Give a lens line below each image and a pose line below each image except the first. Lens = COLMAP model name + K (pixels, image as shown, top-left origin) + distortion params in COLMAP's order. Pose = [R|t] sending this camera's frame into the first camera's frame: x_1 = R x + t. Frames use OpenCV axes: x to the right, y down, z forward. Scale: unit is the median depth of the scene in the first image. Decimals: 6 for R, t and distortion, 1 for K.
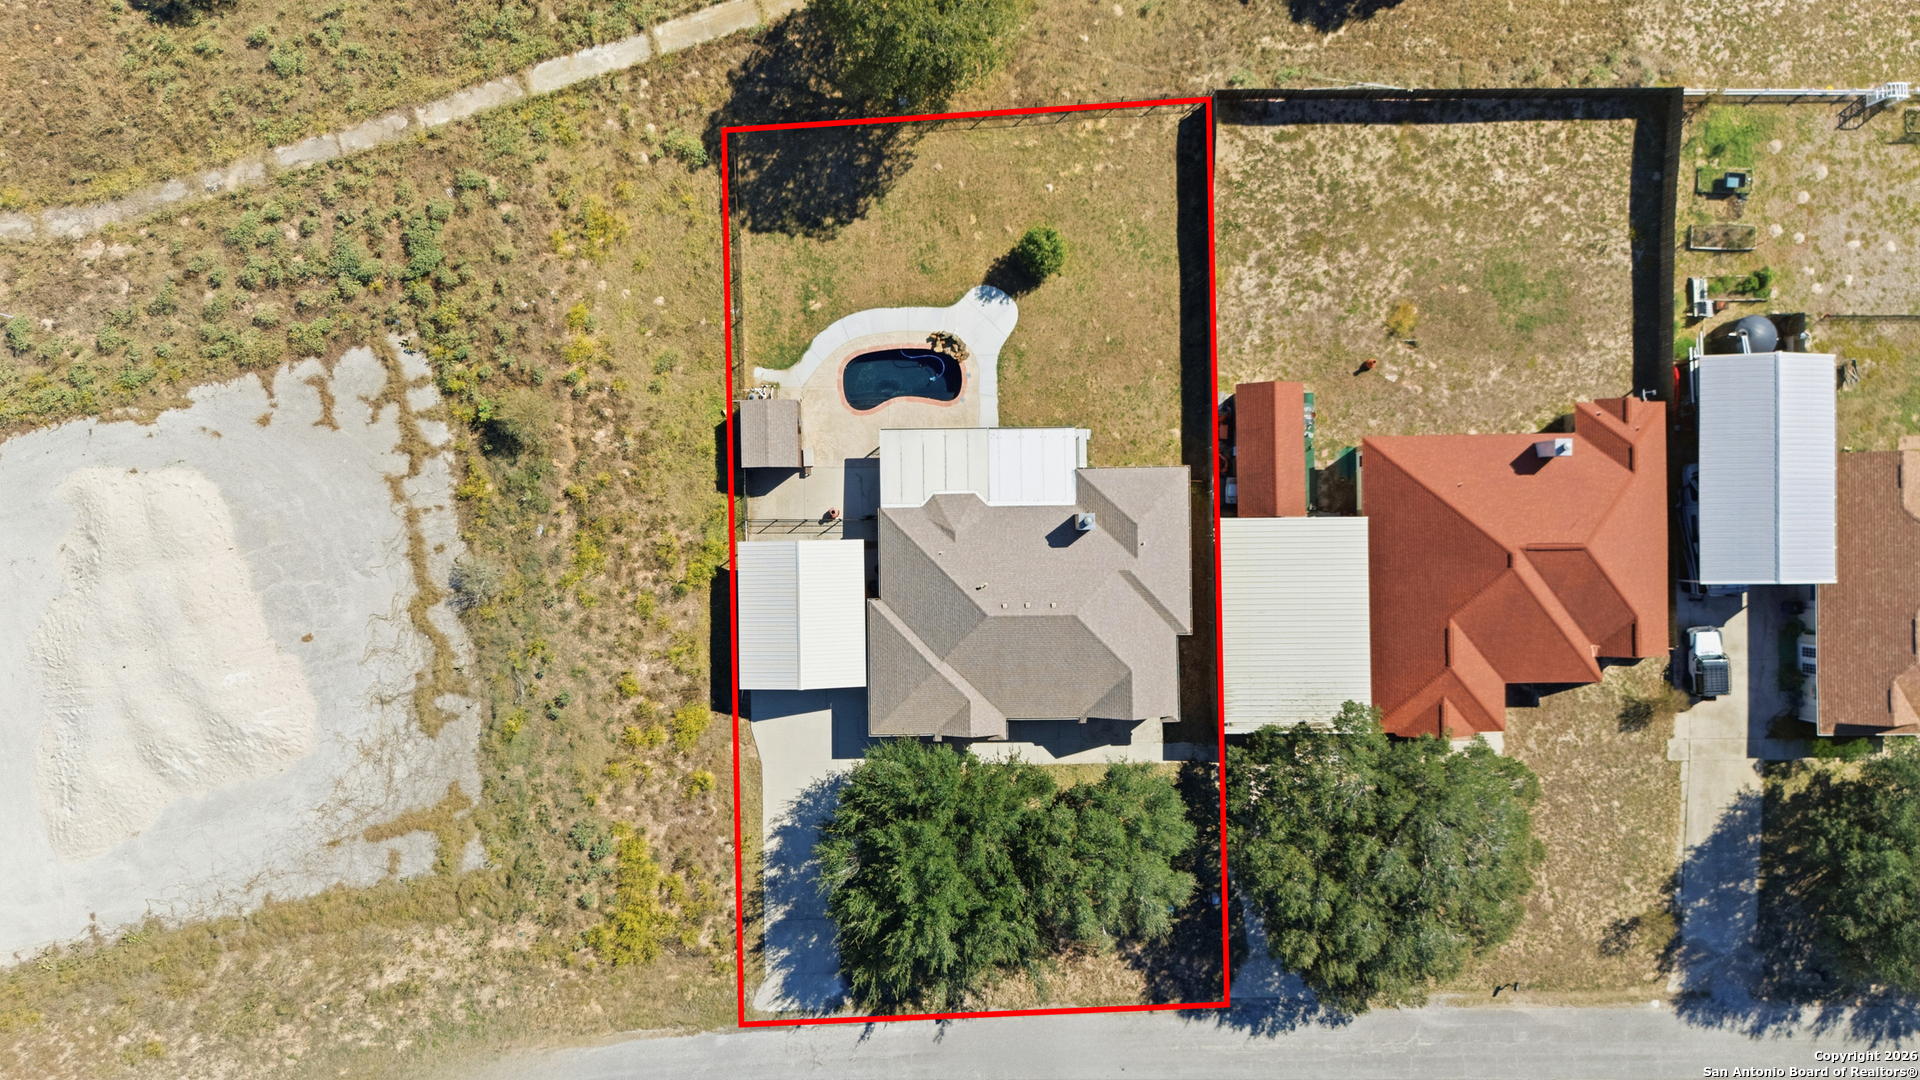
lens RADIAL K [[1415.5, 0, 964.0], [0, 1415.5, 536.7], [0, 0, 1]] dist [0.065632, -0.057770]
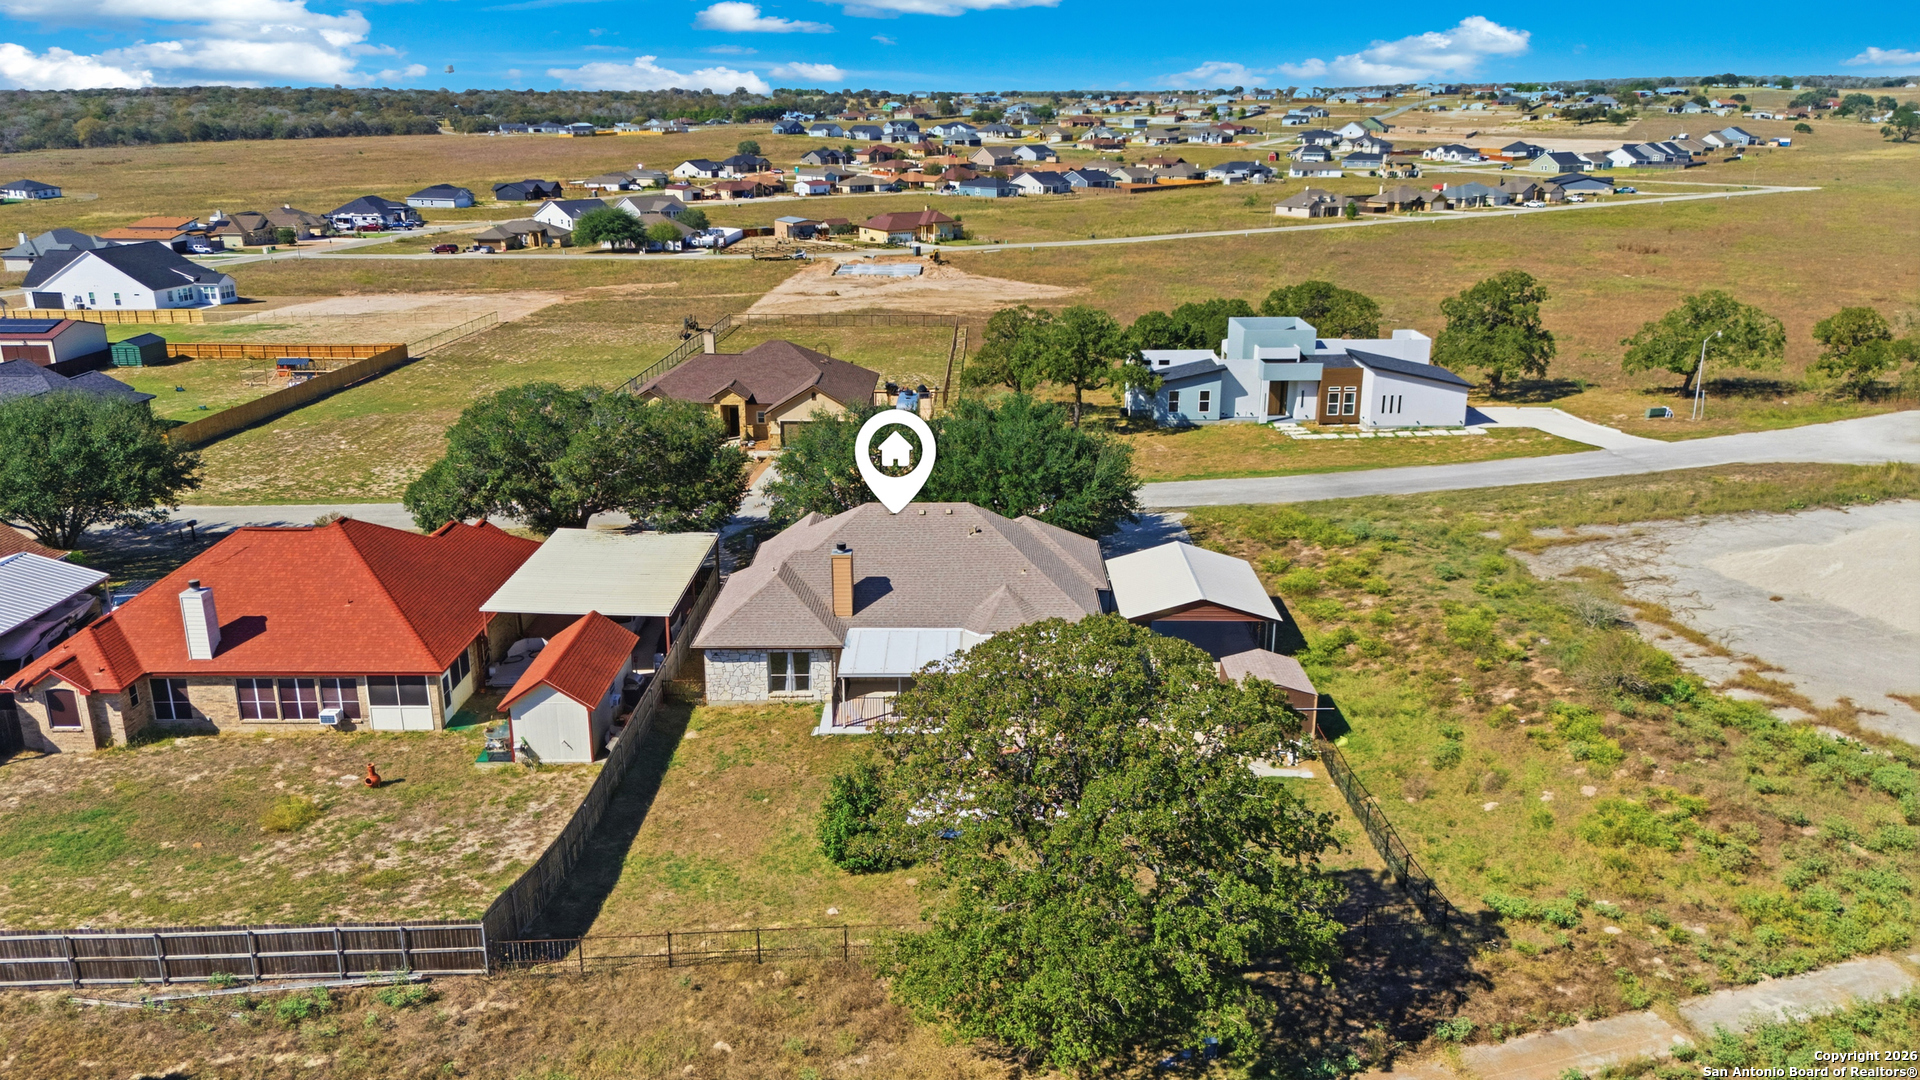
lens RADIAL K [[1415.5, 0, 964.0], [0, 1415.5, 536.7], [0, 0, 1]] dist [0.065632, -0.057770]
pose [[-0.999734, -0.011521, 0.019999, 0.001369], [0.022517, -0.296547, 0.954753, -0.720082], [-0.005070, 0.954949, 0.296728, 0.702967]]
